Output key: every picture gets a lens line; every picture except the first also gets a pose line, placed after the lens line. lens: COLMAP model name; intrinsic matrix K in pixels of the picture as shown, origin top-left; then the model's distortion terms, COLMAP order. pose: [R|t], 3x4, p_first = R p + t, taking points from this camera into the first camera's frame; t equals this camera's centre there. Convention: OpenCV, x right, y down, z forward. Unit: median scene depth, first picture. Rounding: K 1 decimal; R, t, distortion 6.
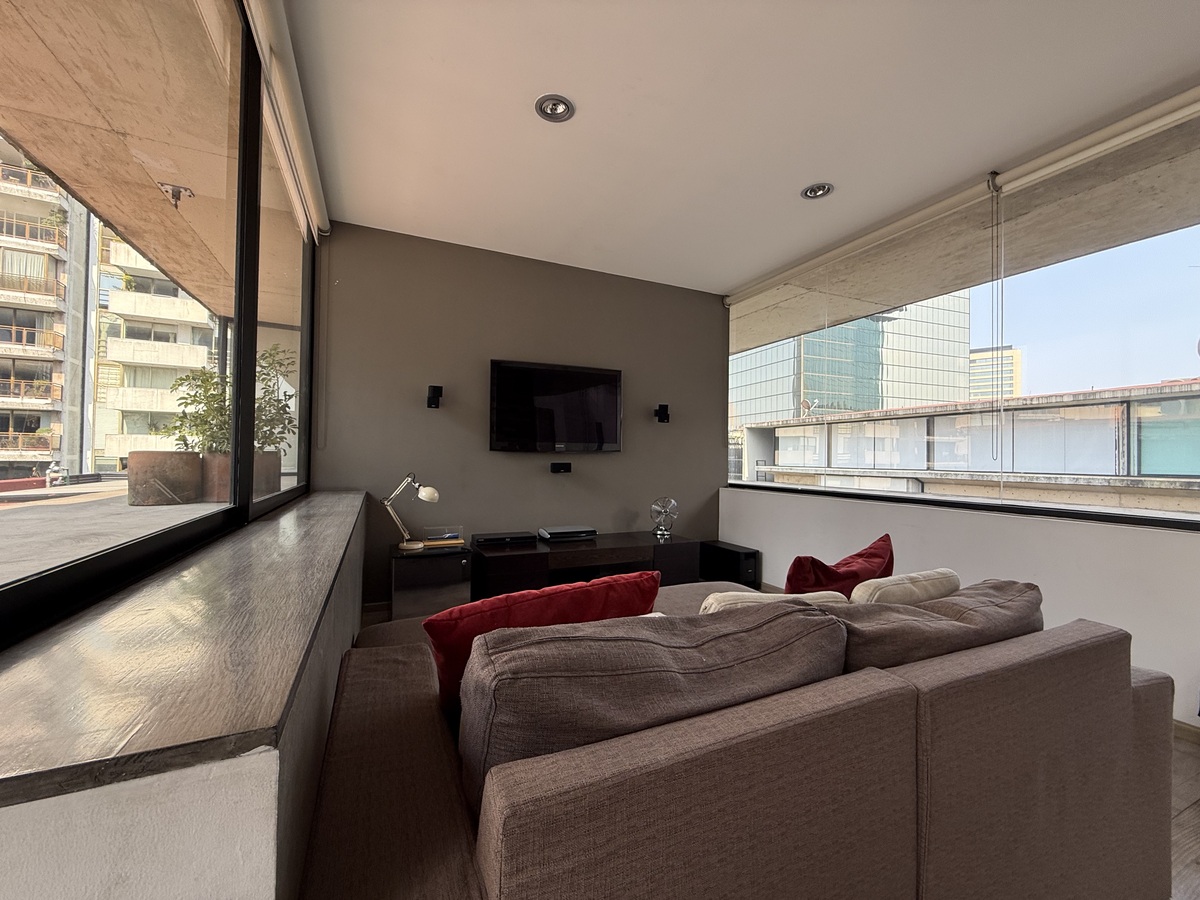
lens RADIAL K [[476.8, 0, 596.6], [0, 476.8, 451.1], [0, 0, 1]] dist [0.002009, -0.000719]
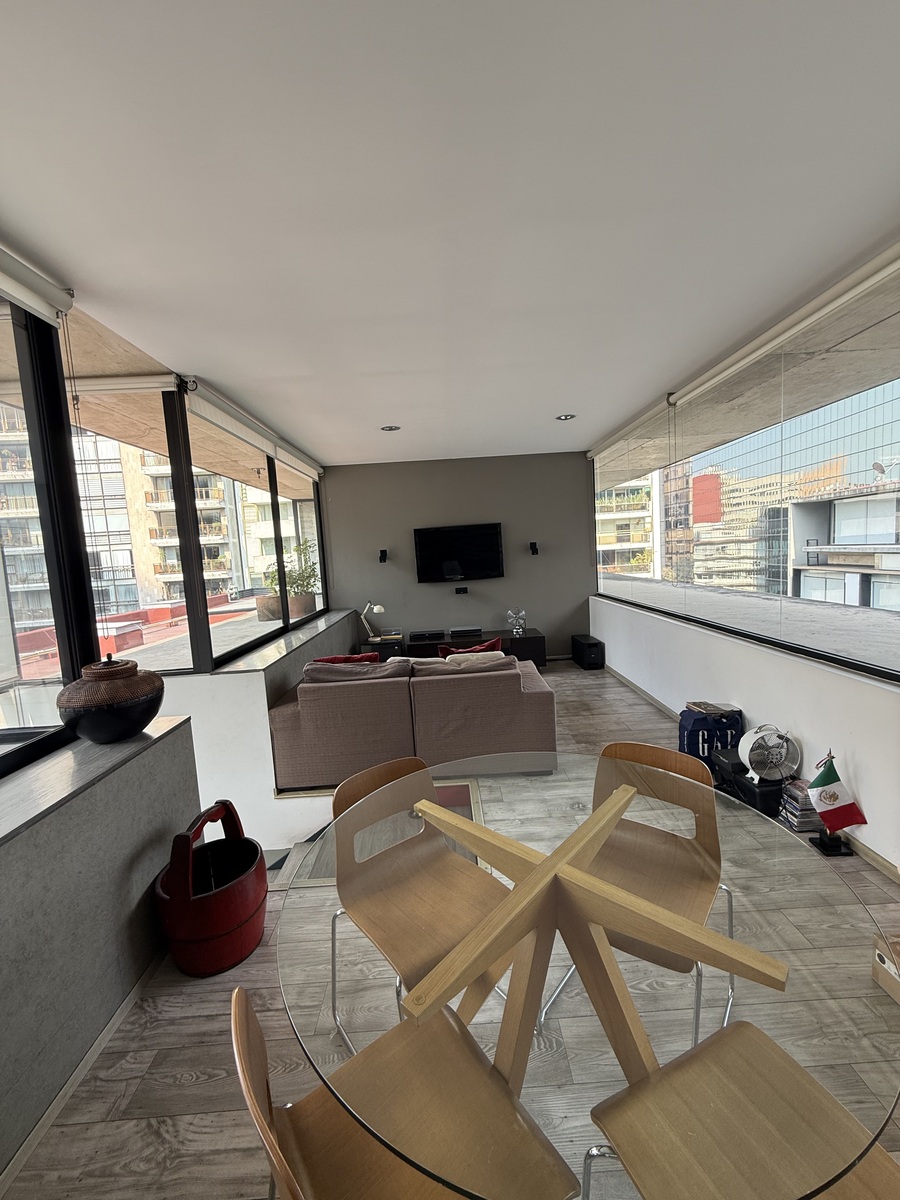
lens RADIAL K [[476.8, 0, 453.9], [0, 476.8, 596.9], [0, 0, 1]] dist [0.002009, -0.000719]
pose [[0.915889, -0.031410, -0.400202, 0.459447], [0.078749, 0.991622, 0.102394, -0.093161], [0.393633, -0.125297, 0.910689, -0.403985]]
